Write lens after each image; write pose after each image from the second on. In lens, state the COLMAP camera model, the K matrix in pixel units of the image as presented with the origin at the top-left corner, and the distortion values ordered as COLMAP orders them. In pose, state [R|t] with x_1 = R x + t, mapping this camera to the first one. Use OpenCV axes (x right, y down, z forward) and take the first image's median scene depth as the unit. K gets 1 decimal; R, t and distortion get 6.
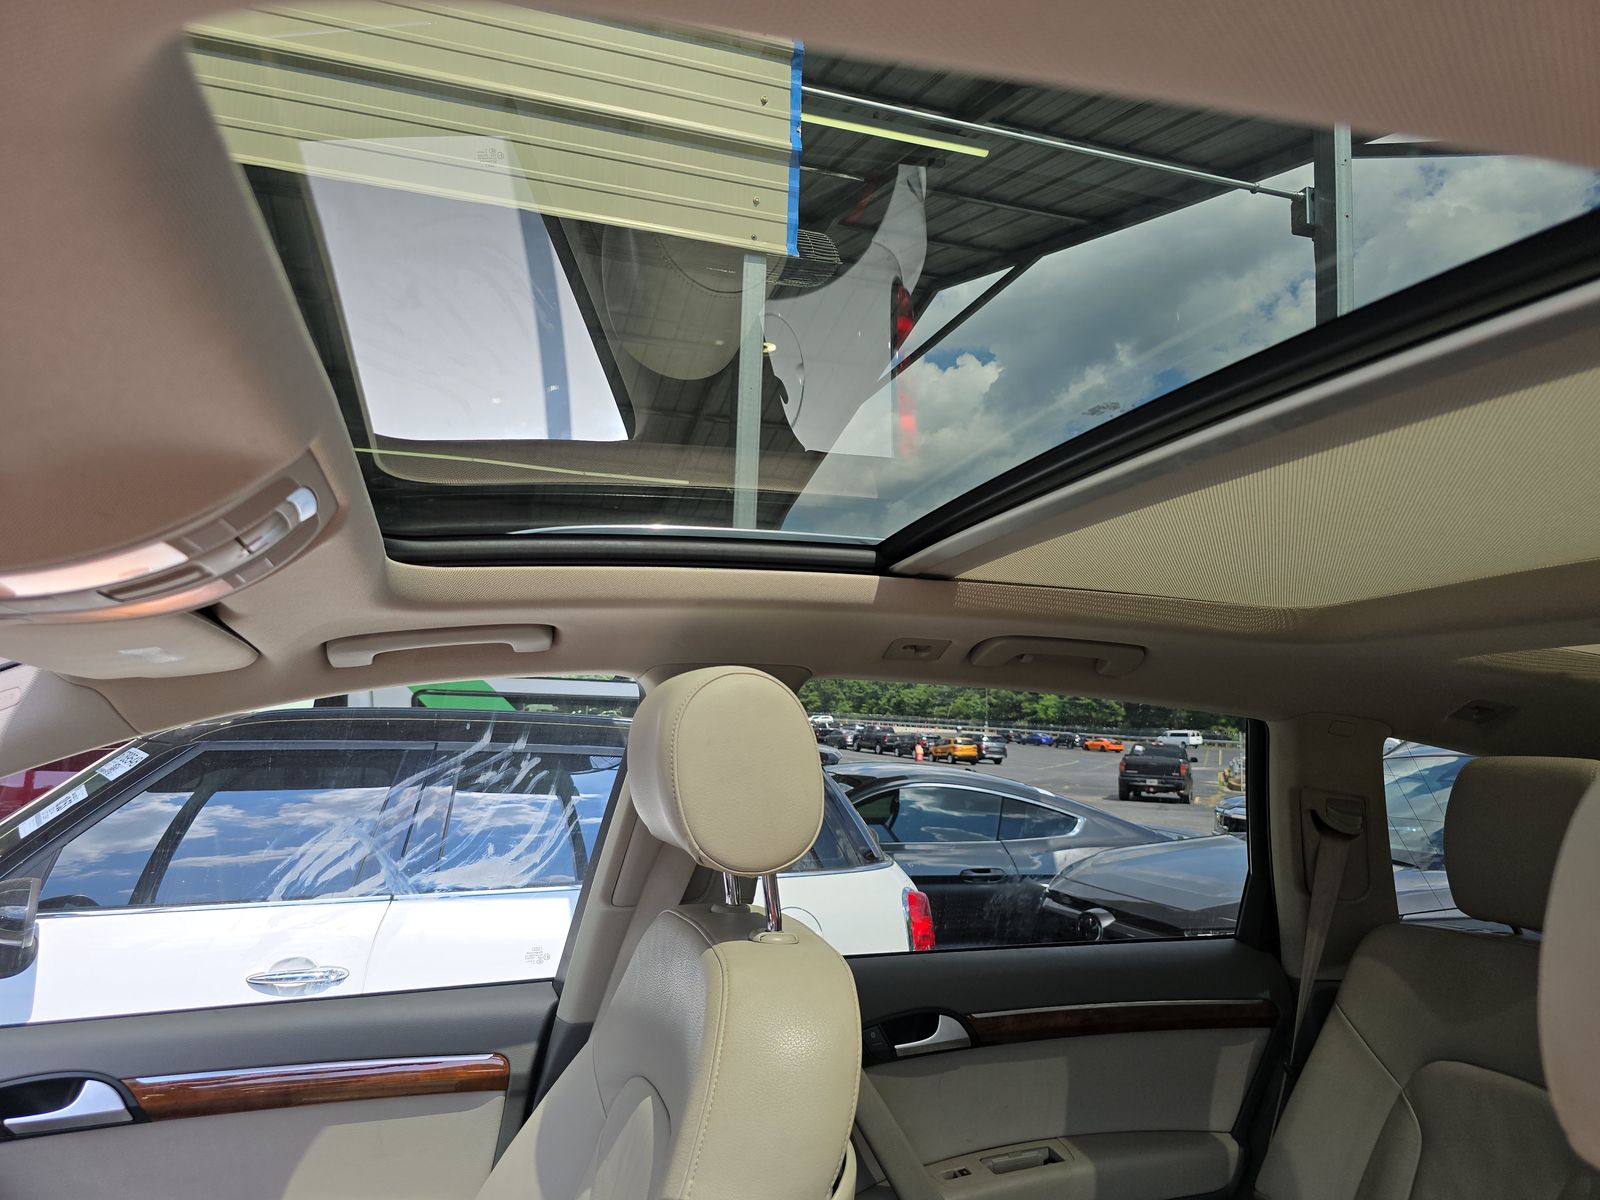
lens RADIAL K [[1084.6, 0, 800.0], [0, 1084.6, 600.0], [0, 0, 1]] dist [0.040150, -0.046345]
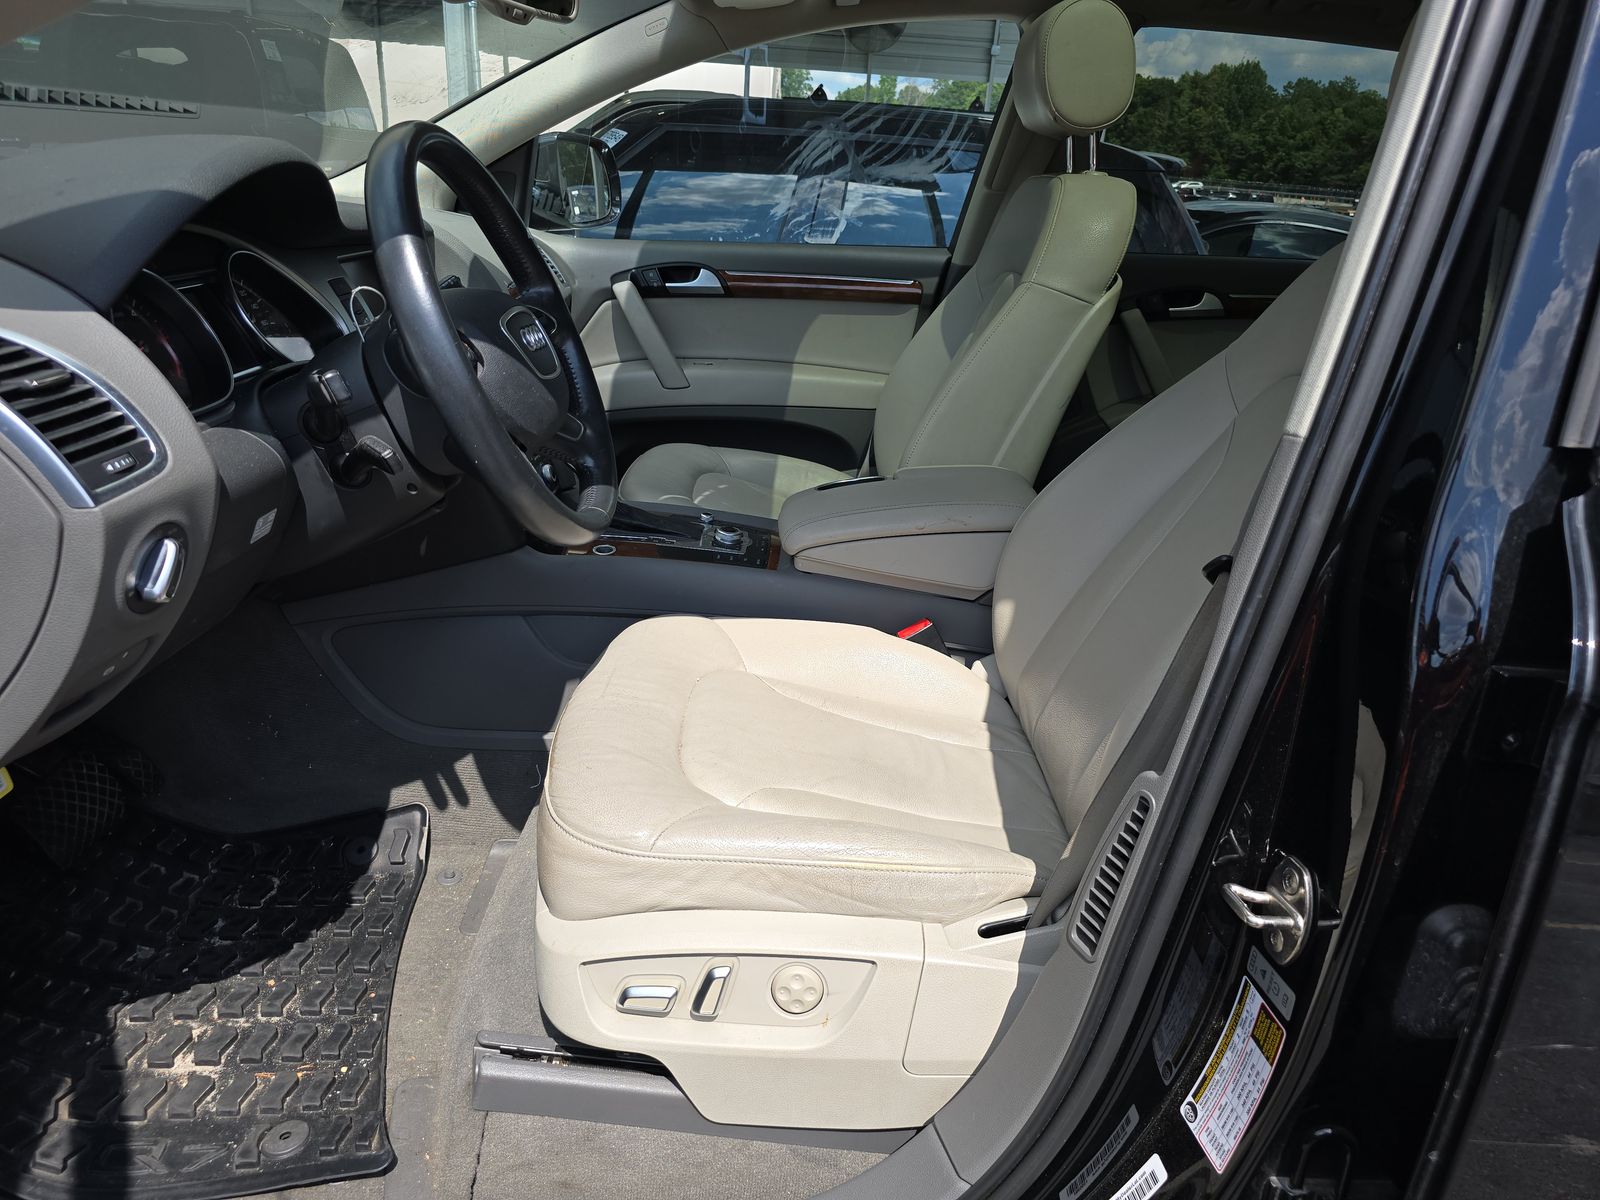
lens RADIAL K [[1067.6, 0, 800.0], [0, 1067.6, 600.0], [0, 0, 1]] dist [0.038877, -0.026785]
pose [[0.954492, 0.139470, -0.263616, 0.054830], [0.001603, 0.881503, 0.472177, 0.071336], [0.298233, -0.451111, 0.841164, -0.653664]]
